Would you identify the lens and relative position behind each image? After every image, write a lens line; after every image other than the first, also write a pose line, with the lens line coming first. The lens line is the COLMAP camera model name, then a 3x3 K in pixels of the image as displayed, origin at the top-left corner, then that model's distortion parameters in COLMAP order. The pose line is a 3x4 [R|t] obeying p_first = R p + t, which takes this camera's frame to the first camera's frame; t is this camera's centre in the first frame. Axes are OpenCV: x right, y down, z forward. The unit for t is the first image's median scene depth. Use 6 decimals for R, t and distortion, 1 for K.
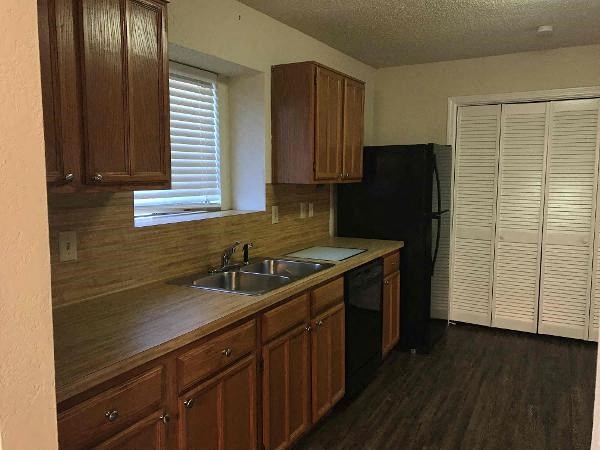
lens RADIAL K [[501.8, 0, 300.7], [0, 501.8, 224.5], [0, 0, 1]] dist [0.044491, -0.008969]
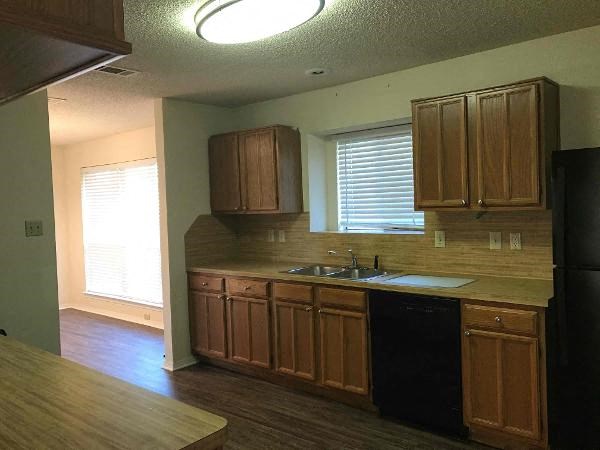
lens RADIAL K [[501.8, 0, 300.2], [0, 501.8, 224.8], [0, 0, 1]] dist [0.044491, -0.008969]
pose [[-0.234201, 0.047242, -0.971040, 1.217855], [-0.069013, 0.995491, 0.065076, -0.114358], [0.969736, 0.082255, -0.229885, 1.098185]]
